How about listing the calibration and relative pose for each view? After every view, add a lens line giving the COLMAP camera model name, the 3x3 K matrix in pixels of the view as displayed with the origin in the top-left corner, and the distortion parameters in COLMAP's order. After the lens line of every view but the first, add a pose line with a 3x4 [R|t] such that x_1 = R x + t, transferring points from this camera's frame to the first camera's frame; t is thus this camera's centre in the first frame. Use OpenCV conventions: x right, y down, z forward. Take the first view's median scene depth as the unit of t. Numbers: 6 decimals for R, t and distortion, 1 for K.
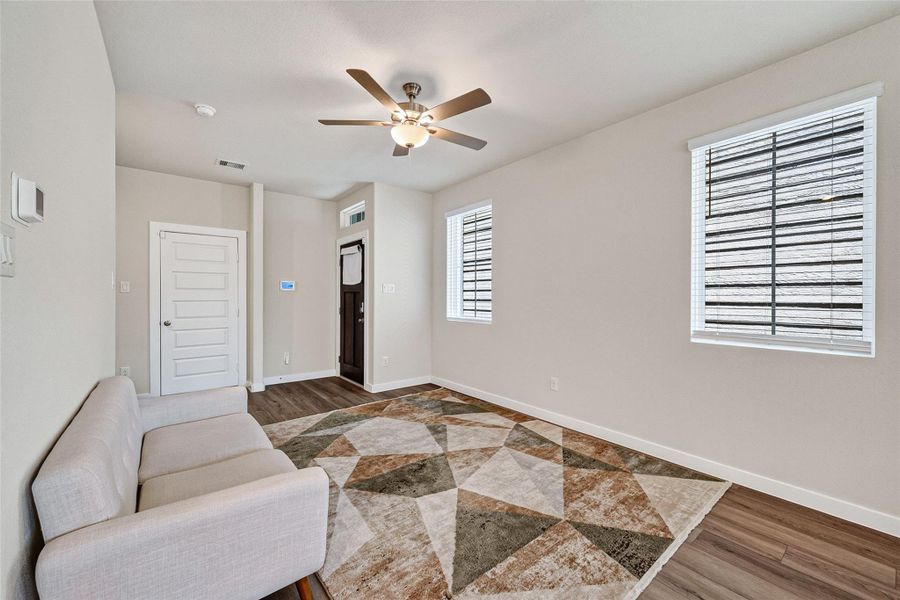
lens RADIAL K [[357.4, 0, 441.4], [0, 357.4, 298.9], [0, 0, 1]] dist [-0.000155, 0.000267]
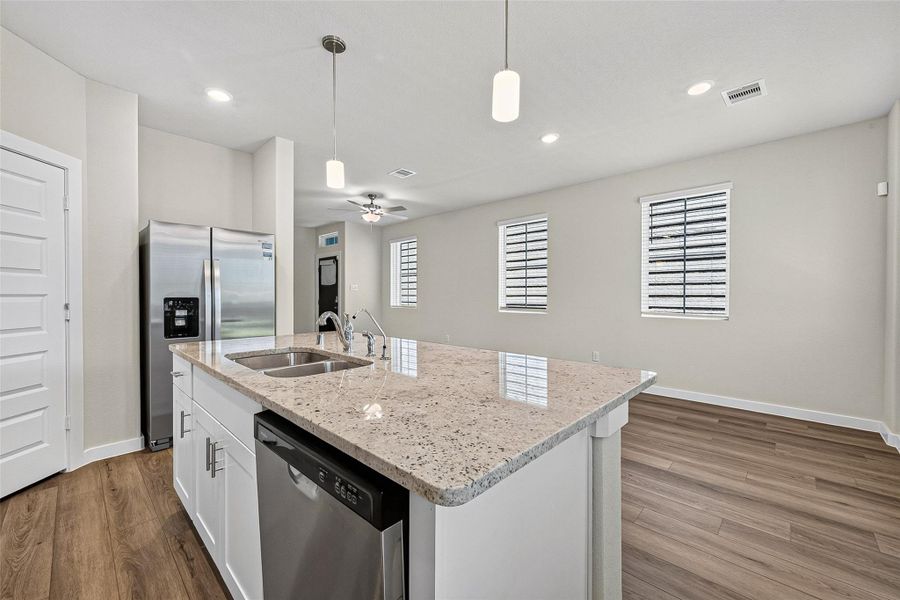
lens RADIAL K [[372.5, 0, 459.3], [0, 372.5, 298.8], [0, 0, 1]] dist [0.001007, 0.000225]
pose [[0.984246, -0.001441, 0.176797, 0.029889], [0.001200, 0.999998, 0.001469, 0.025255], [-0.176799, -0.001233, 0.984246, -0.895079]]
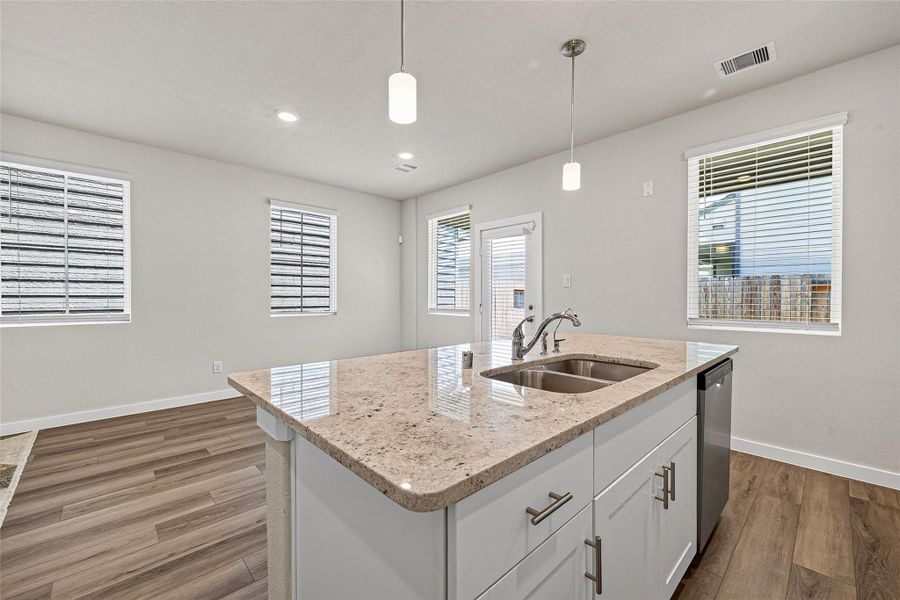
lens RADIAL K [[354.0, 0, 462.2], [0, 354.0, 299.8], [0, 0, 1]] dist [0.009941, -0.000082]
pose [[-0.124526, -0.010061, 0.992165, -0.447973], [0.006284, 0.999921, 0.010928, 0.019811], [-0.992196, 0.007595, -0.124453, -0.251888]]
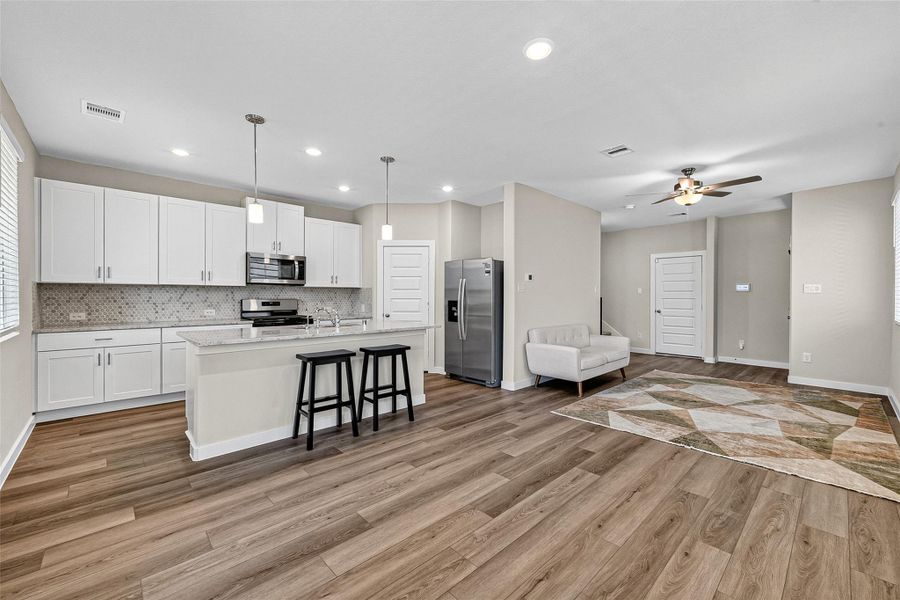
lens RADIAL K [[381.6, 0, 450.0], [0, 381.6, 300.0], [0, 0, 1]] dist [-0.001335, -0.000121]
pose [[0.070799, 0.005267, -0.997477, 1.055564], [-0.007535, 0.999960, 0.004745, 0.014601], [0.997462, 0.007180, 0.070836, -0.131559]]
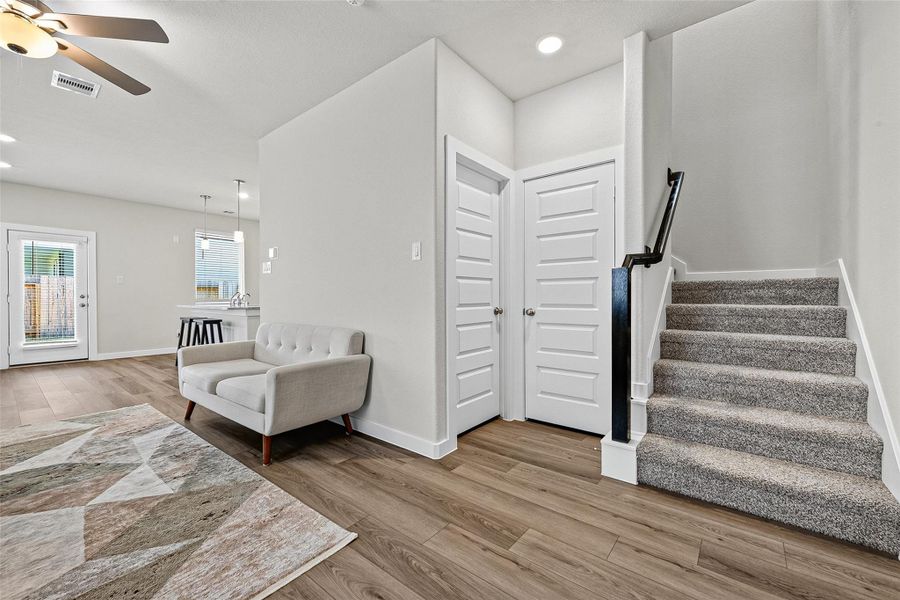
lens RADIAL K [[372.2, 0, 450.0], [0, 372.2, 300.0], [0, 0, 1]] dist [-0.002693, -0.000002]
pose [[-0.973750, -0.003239, -0.227598, -0.560081], [-0.006501, 0.999887, 0.013584, 0.040947], [0.227528, 0.014707, -0.973660, 1.395896]]
